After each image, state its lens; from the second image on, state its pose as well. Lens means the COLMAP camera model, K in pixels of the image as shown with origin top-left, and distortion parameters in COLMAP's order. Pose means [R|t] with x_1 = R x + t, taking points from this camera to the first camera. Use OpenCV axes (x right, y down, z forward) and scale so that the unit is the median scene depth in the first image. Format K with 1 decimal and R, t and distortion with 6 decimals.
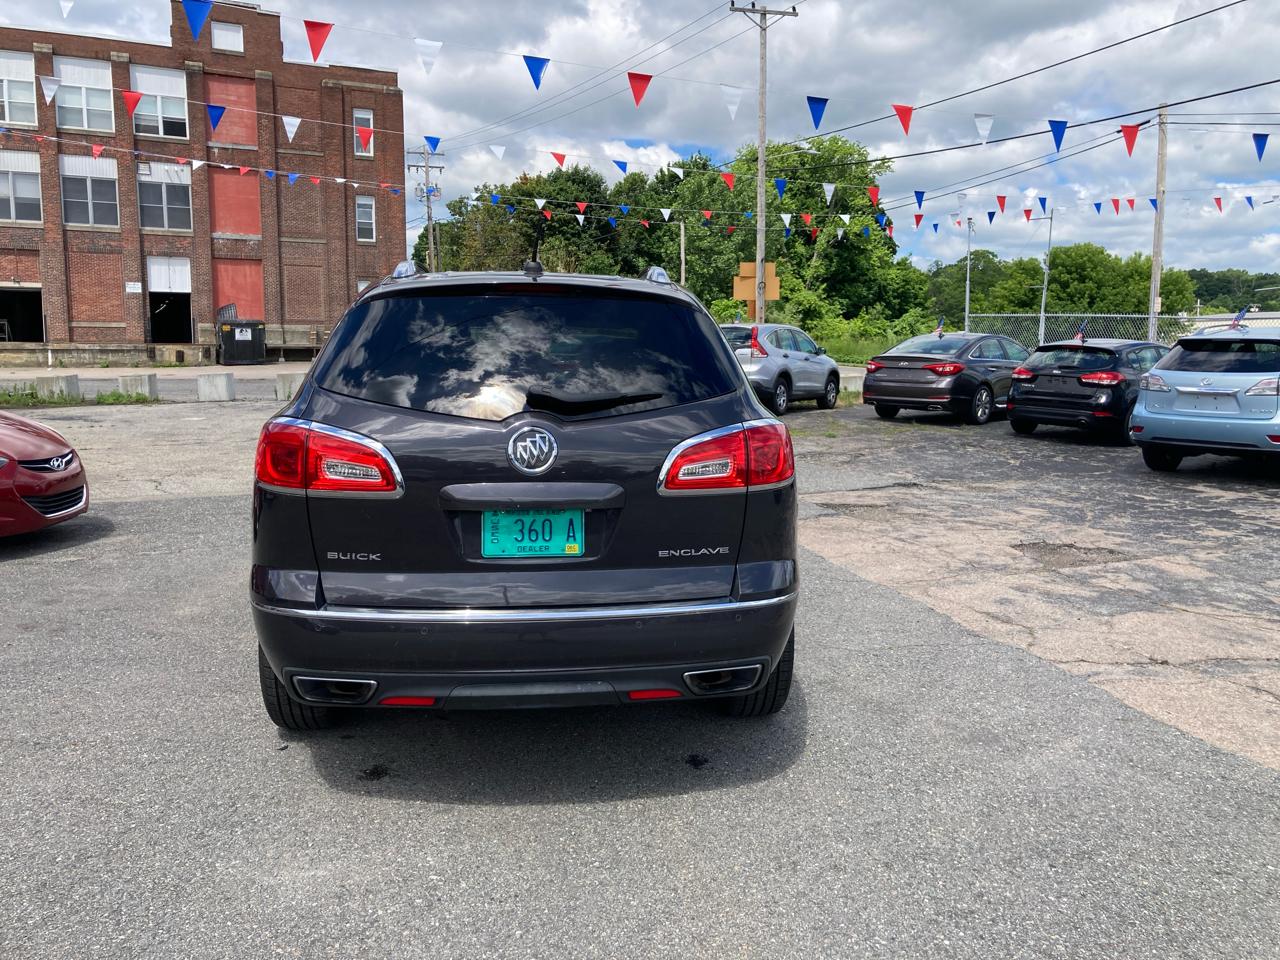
lens RADIAL K [[1044.2, 0, 651.7], [0, 1044.2, 472.5], [0, 0, 1]] dist [0.019464, -0.016523]
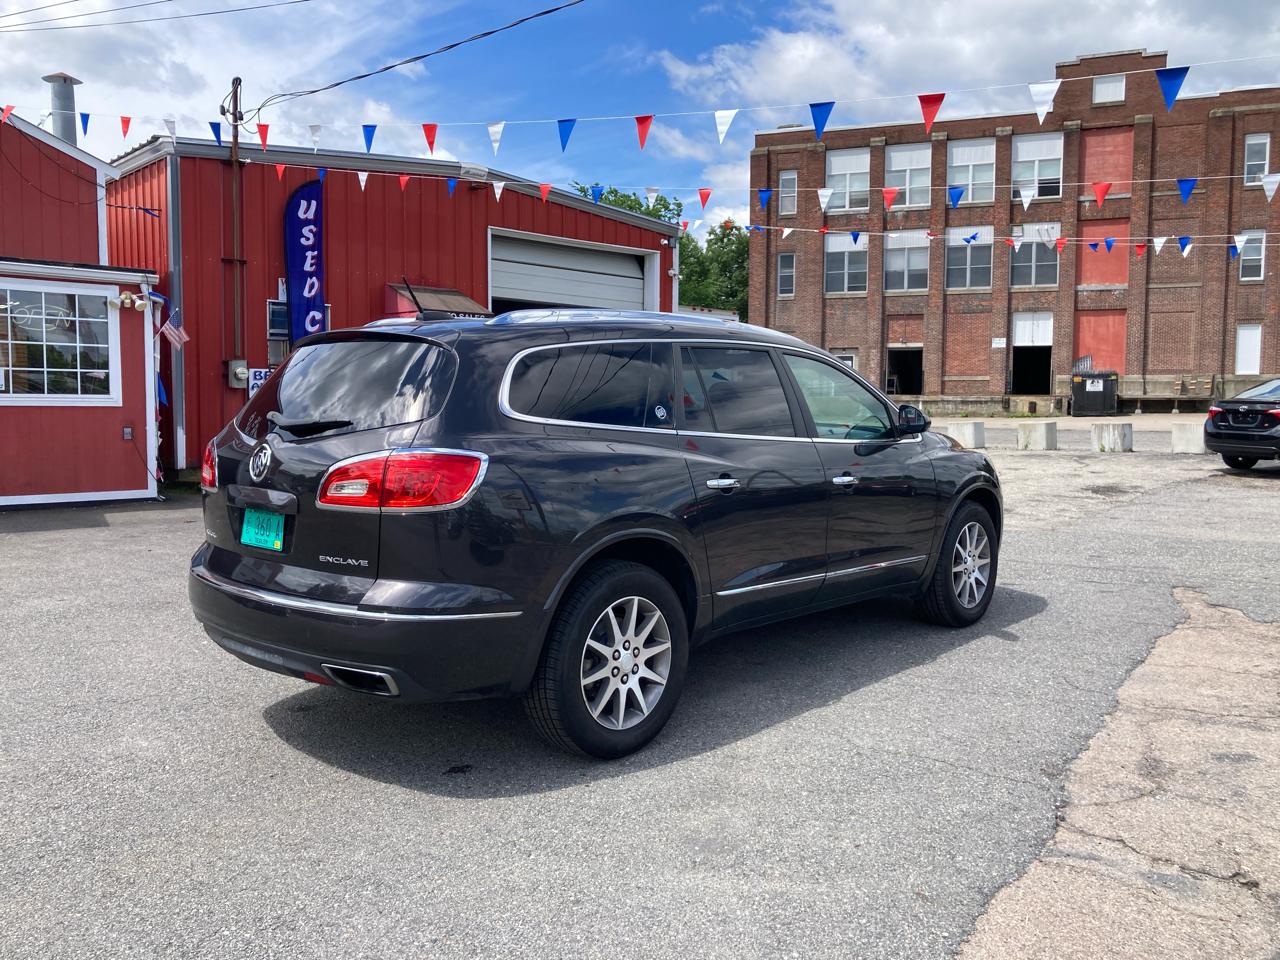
lens RADIAL K [[1044.2, 0, 644.4], [0, 1044.2, 487.3], [0, 0, 1]] dist [0.019464, -0.016523]
pose [[0.660799, 0.061678, -0.748024, 0.348477], [-0.088349, 0.996081, 0.004084, -0.011768], [0.745345, 0.063389, 0.663659, 0.151922]]
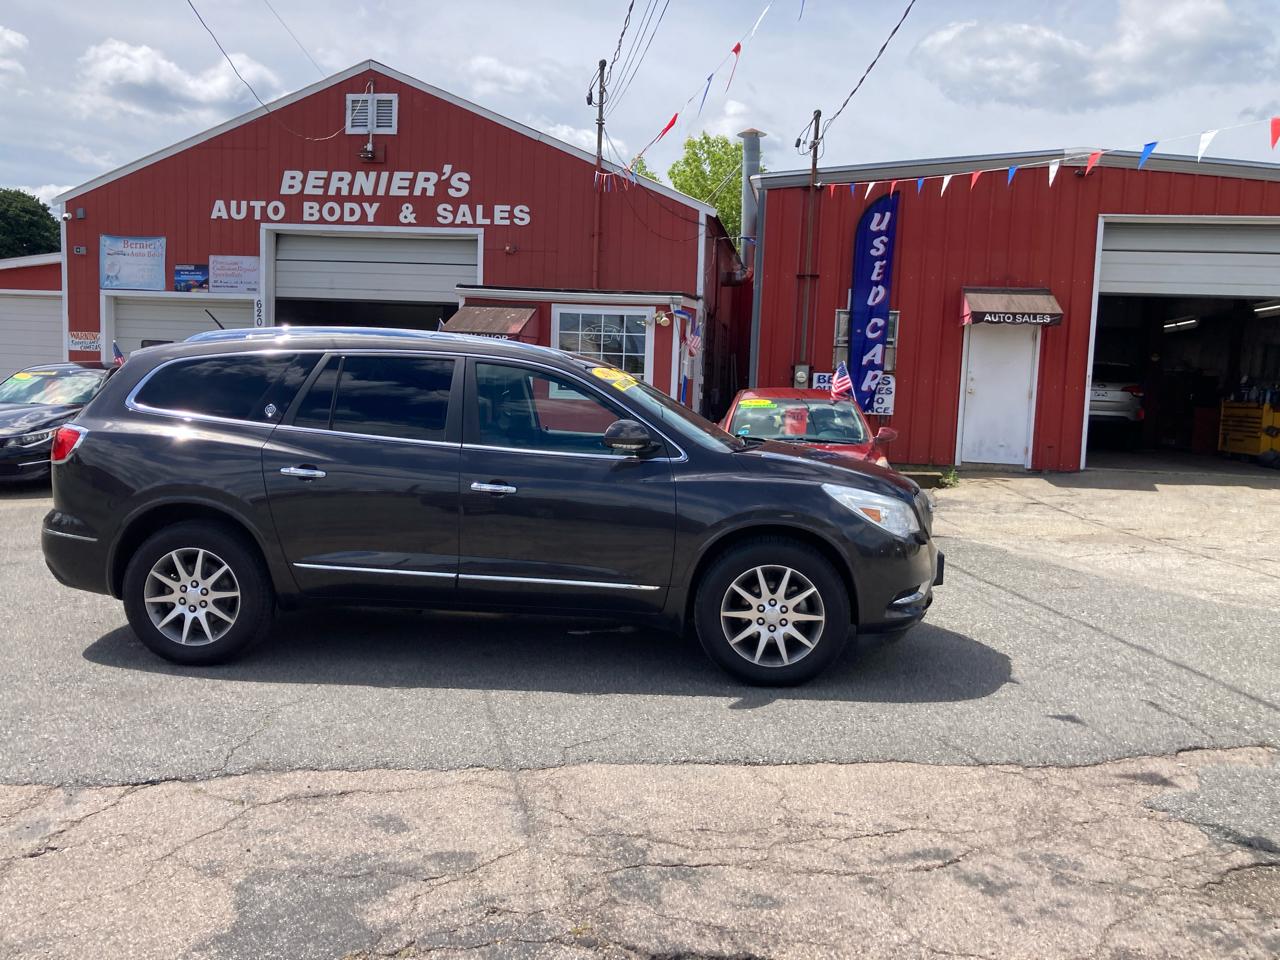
lens RADIAL K [[1044.2, 0, 649.2], [0, 1044.2, 506.0], [0, 0, 1]] dist [0.019464, -0.016523]
pose [[-0.179344, 0.104378, -0.978234, 0.523953], [-0.145163, 0.980663, 0.131251, -0.091960], [0.973018, 0.165543, -0.160724, 0.723723]]
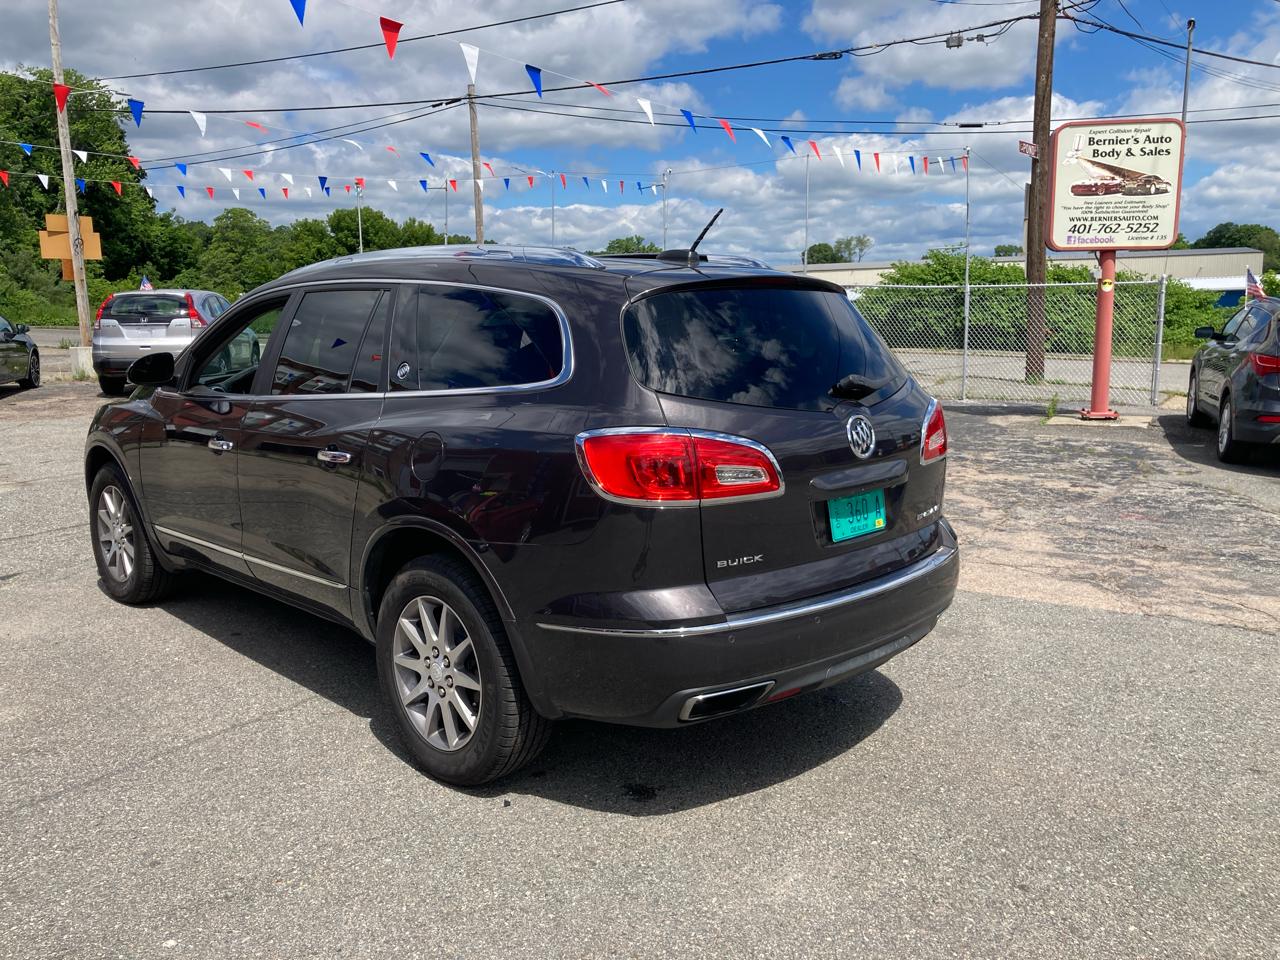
lens RADIAL K [[1044.2, 0, 651.2], [0, 1044.2, 481.1], [0, 0, 1]] dist [0.019464, -0.016523]
pose [[0.778246, -0.117677, 0.616835, -0.286550], [0.090065, 0.993046, 0.075816, -0.022856], [-0.621467, -0.003448, 0.783433, 0.088718]]
